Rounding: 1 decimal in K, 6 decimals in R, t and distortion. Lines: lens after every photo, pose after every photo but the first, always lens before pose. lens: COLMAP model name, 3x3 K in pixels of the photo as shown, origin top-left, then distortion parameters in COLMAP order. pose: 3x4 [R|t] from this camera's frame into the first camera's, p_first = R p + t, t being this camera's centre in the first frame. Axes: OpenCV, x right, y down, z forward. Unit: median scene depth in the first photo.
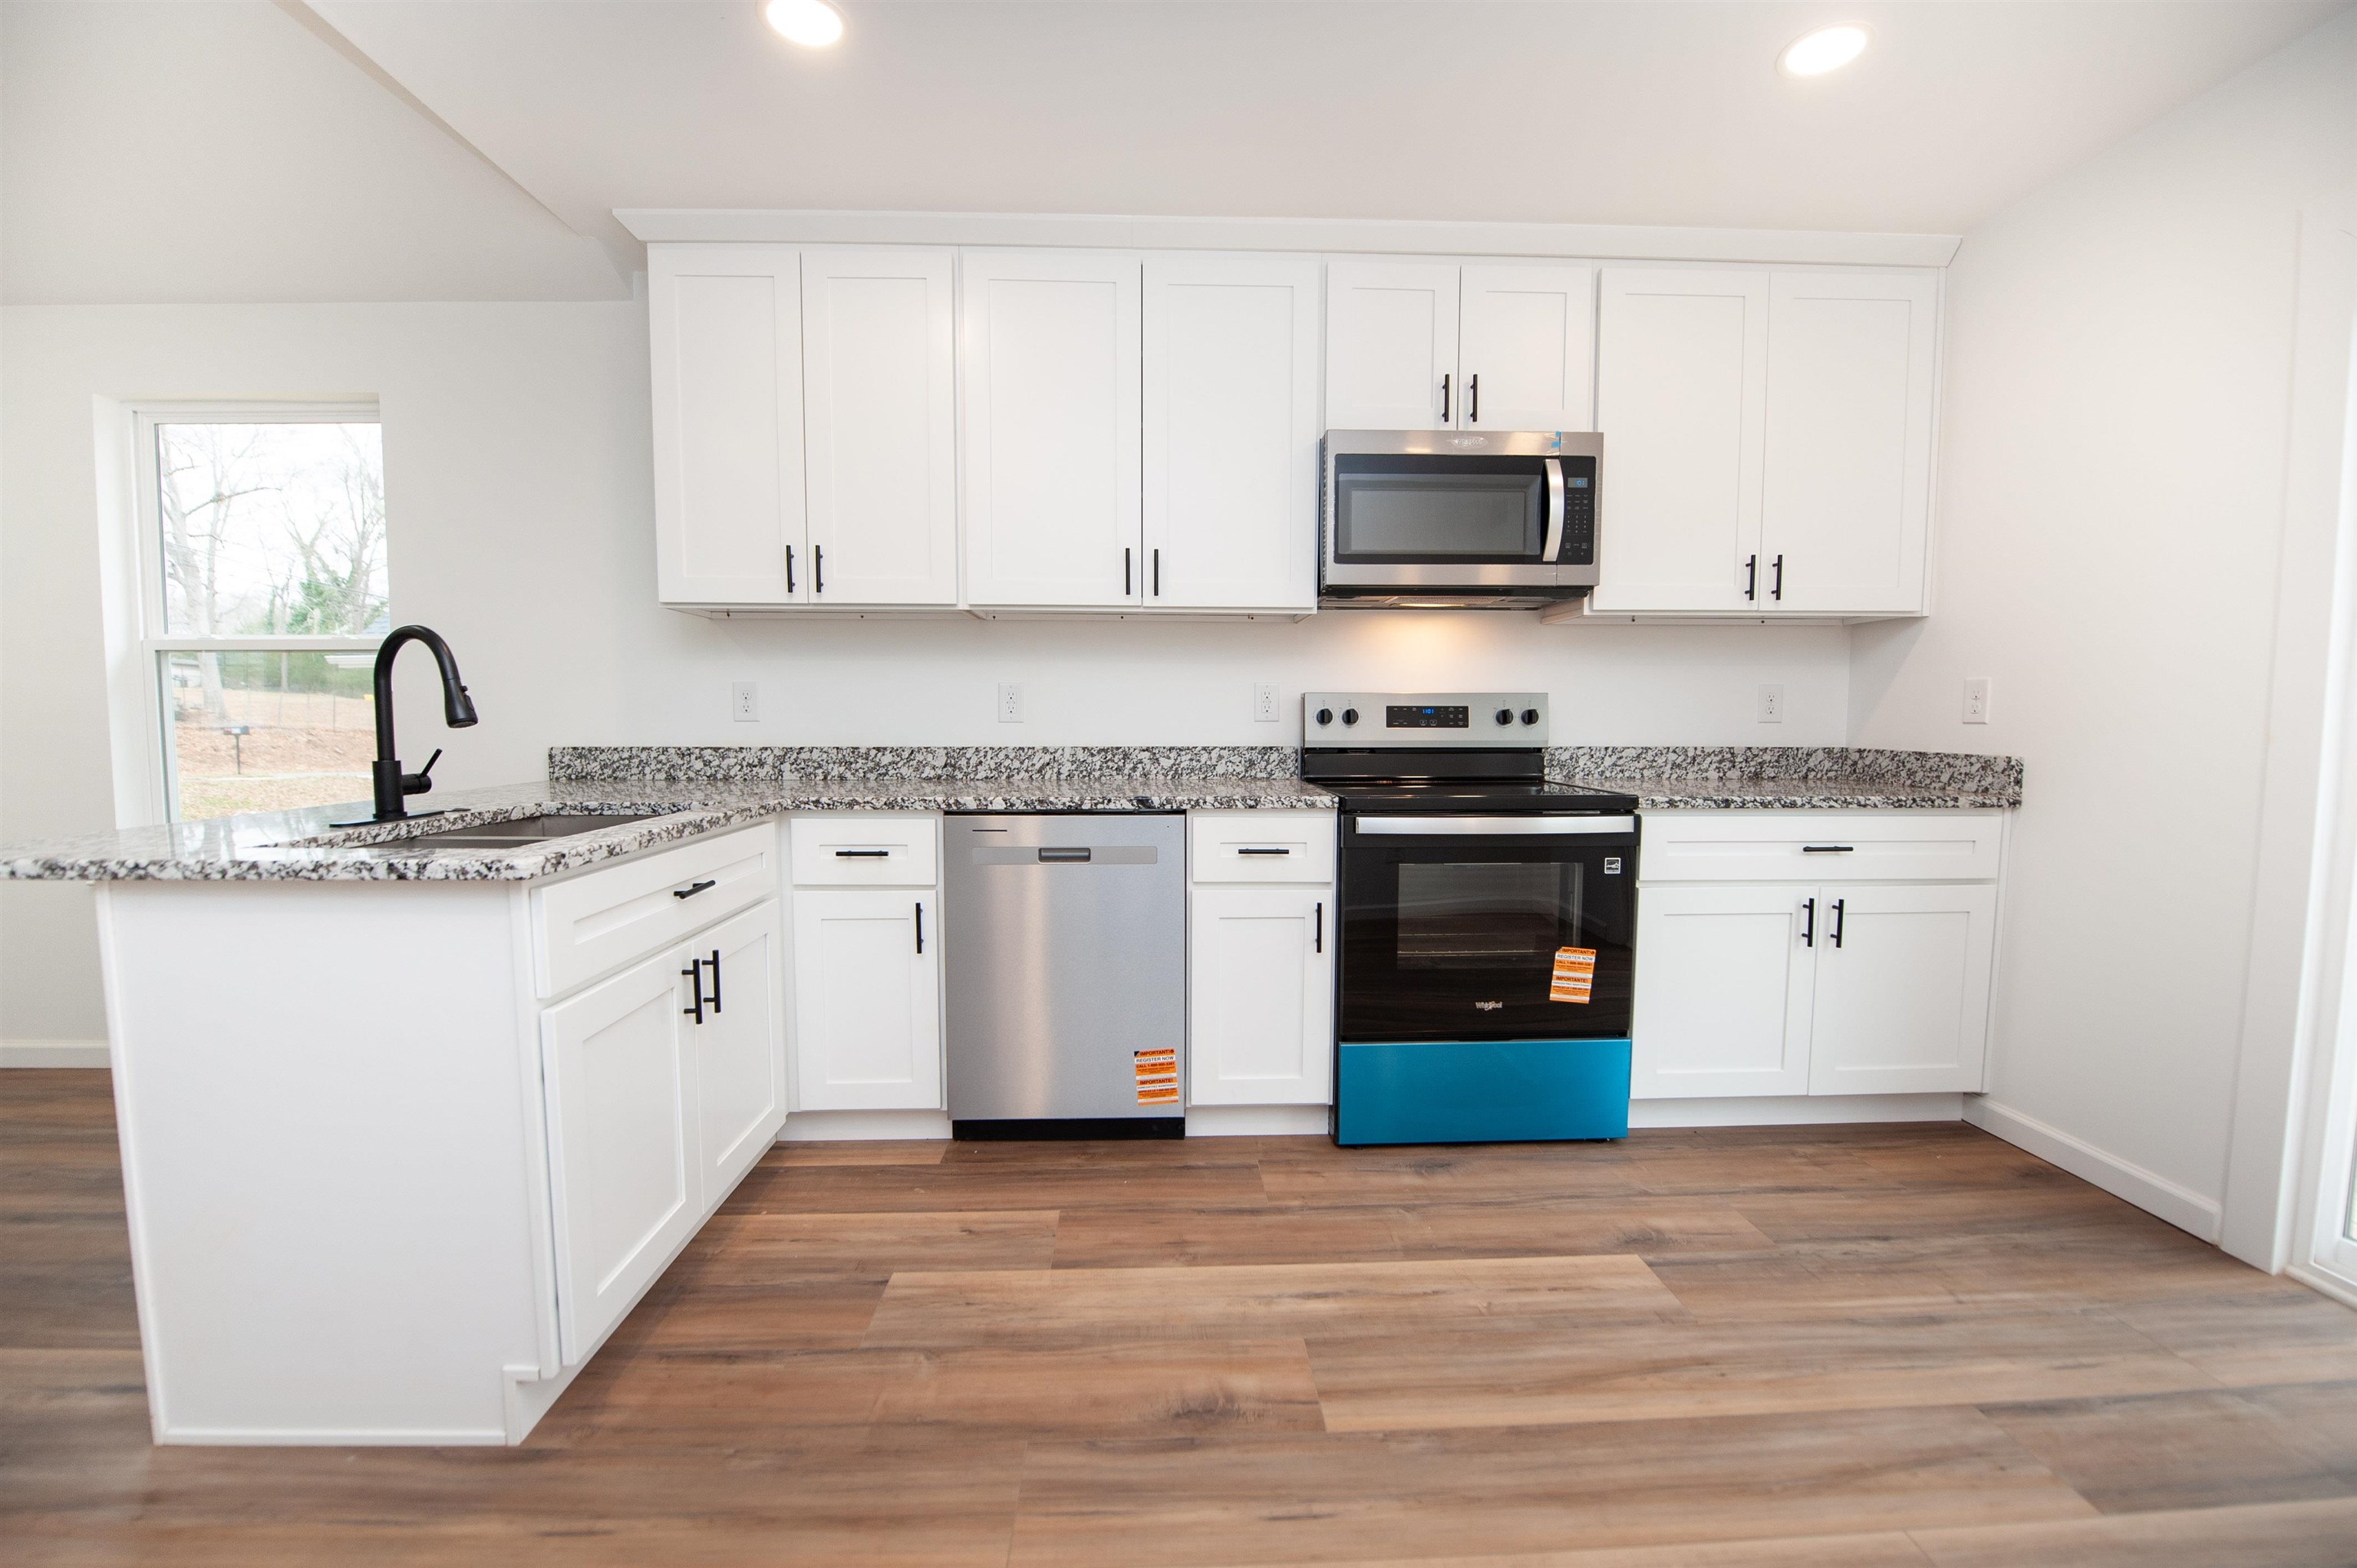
lens RADIAL K [[952.7, 0, 1181.3], [0, 952.7, 773.0], [0, 0, 1]] dist [-0.014691, -0.003065]
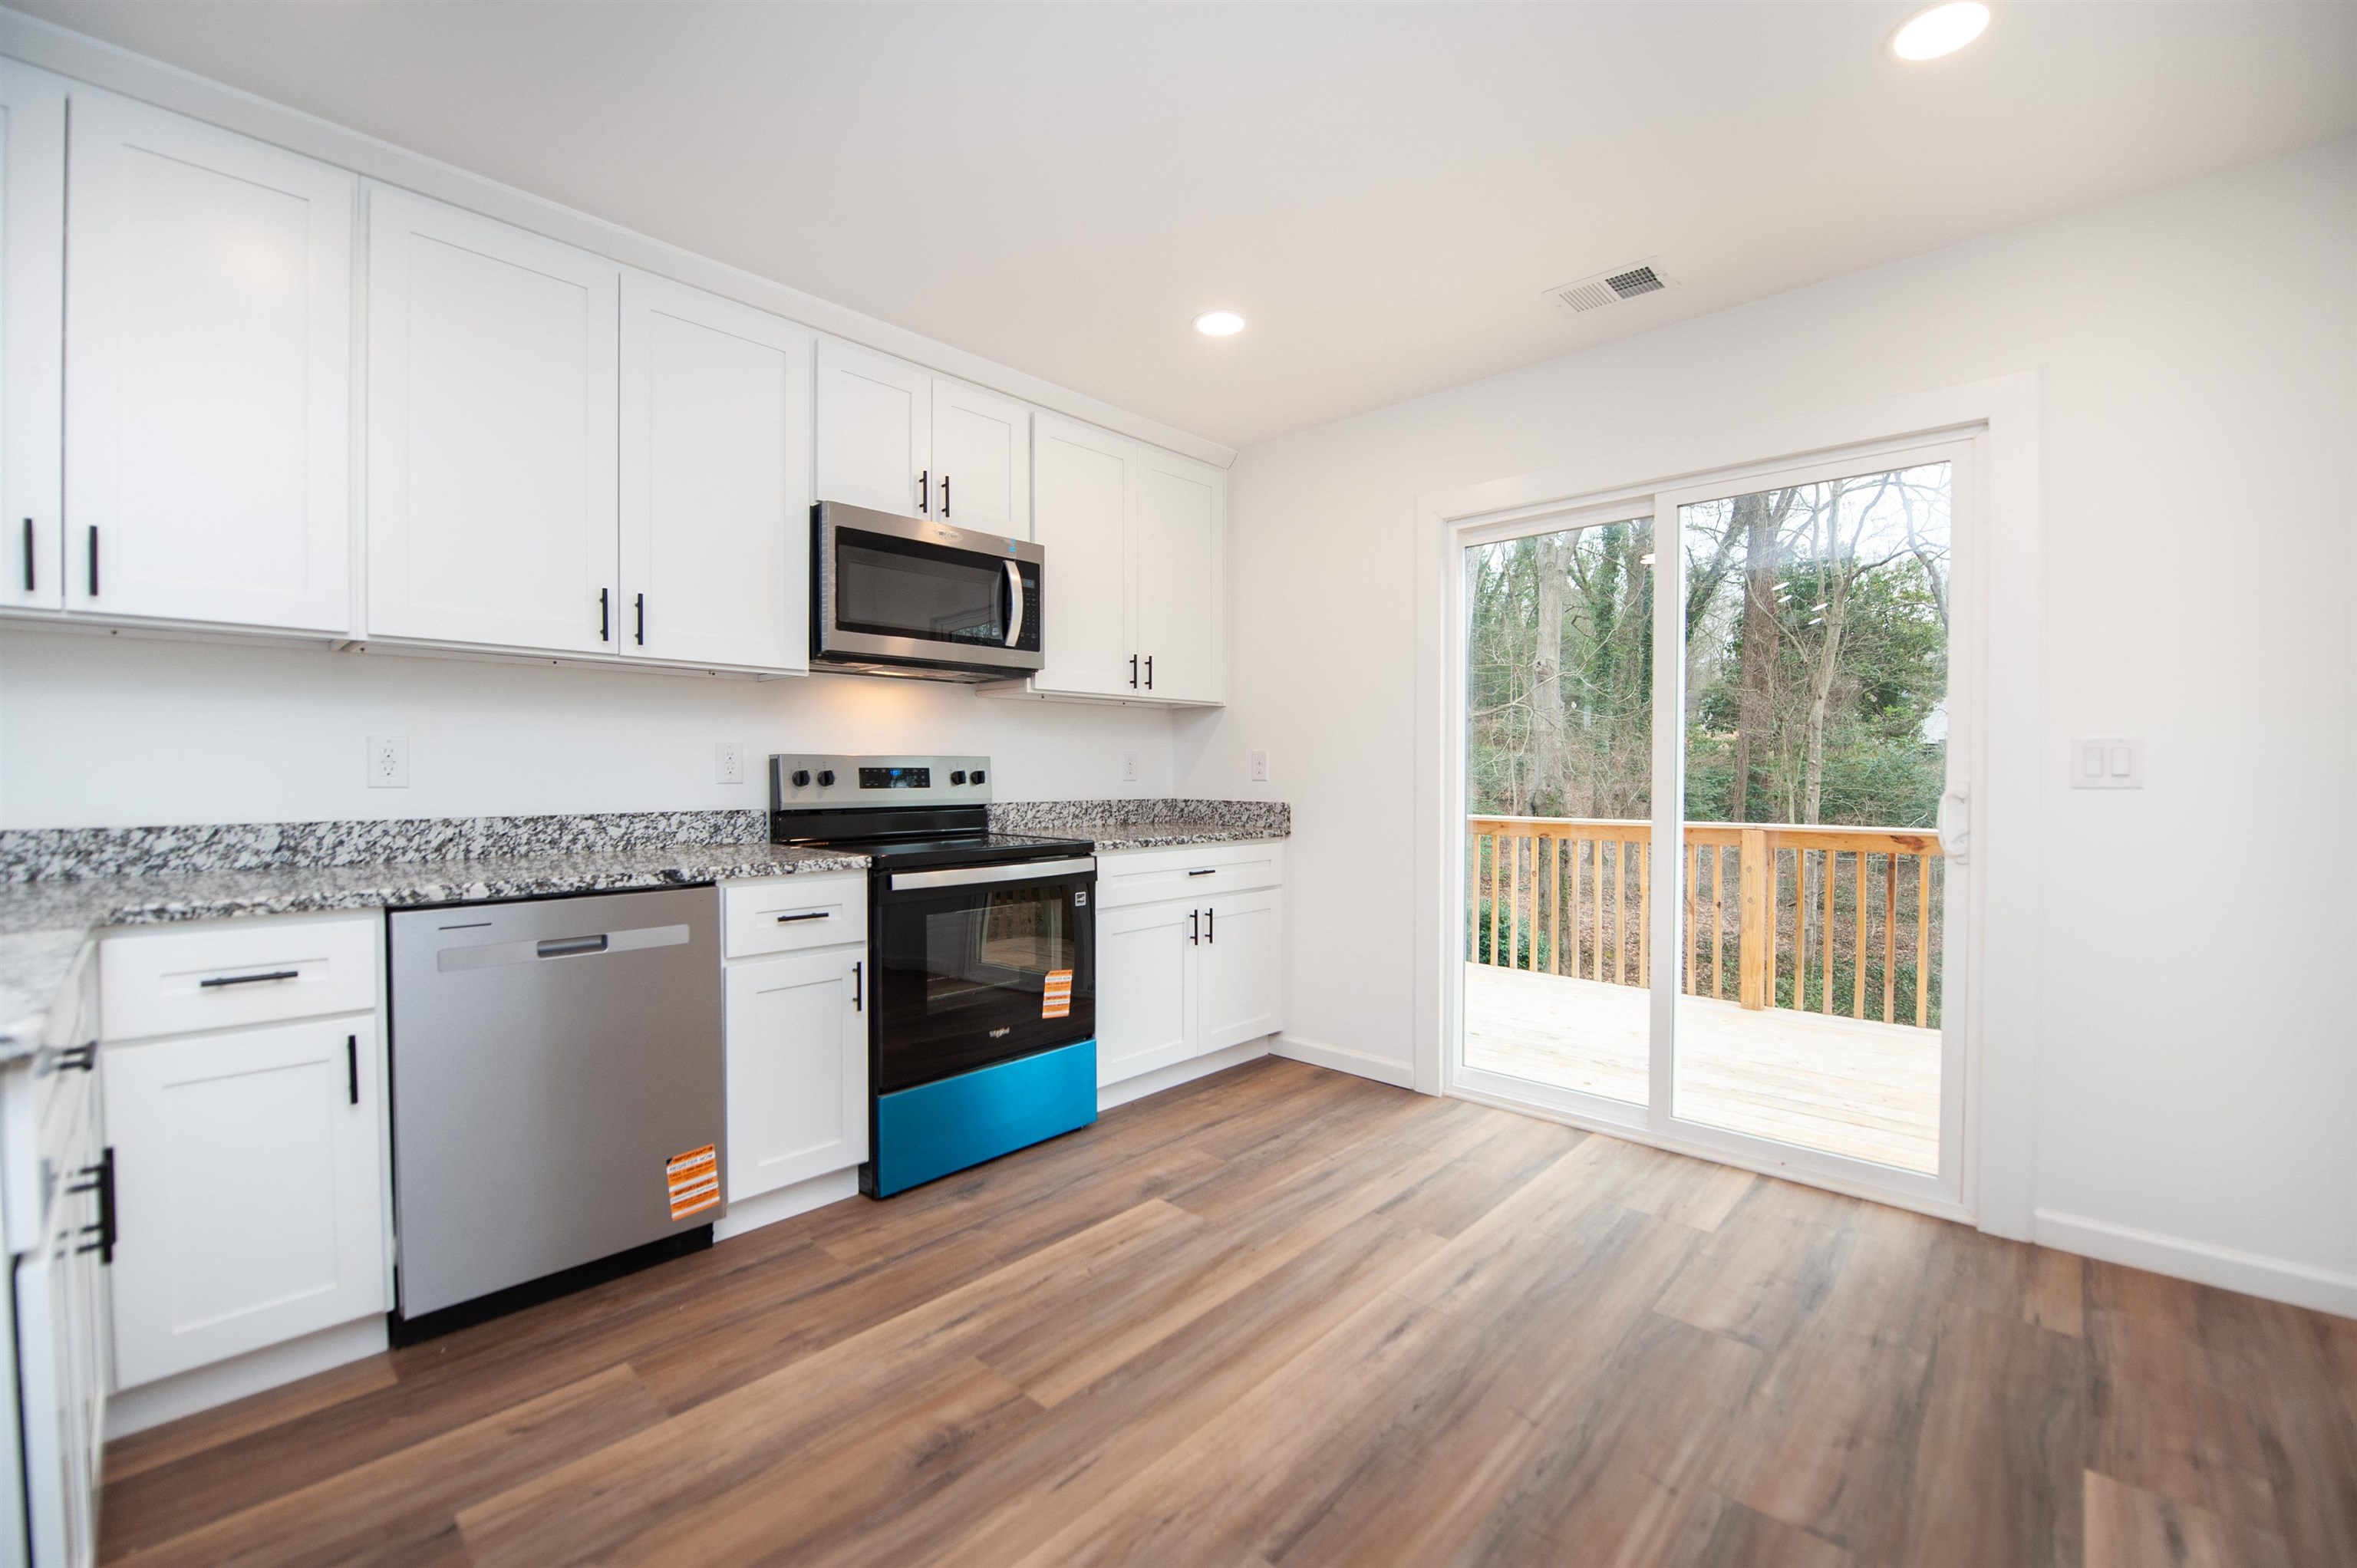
lens RADIAL K [[952.7, 0, 1192.4], [0, 952.7, 769.6], [0, 0, 1]] dist [-0.014691, -0.003065]
pose [[0.711765, 0.001122, 0.702417, -0.313264], [0.043819, 0.997980, -0.045996, -0.006257], [-0.701050, 0.063517, 0.710278, 0.013195]]
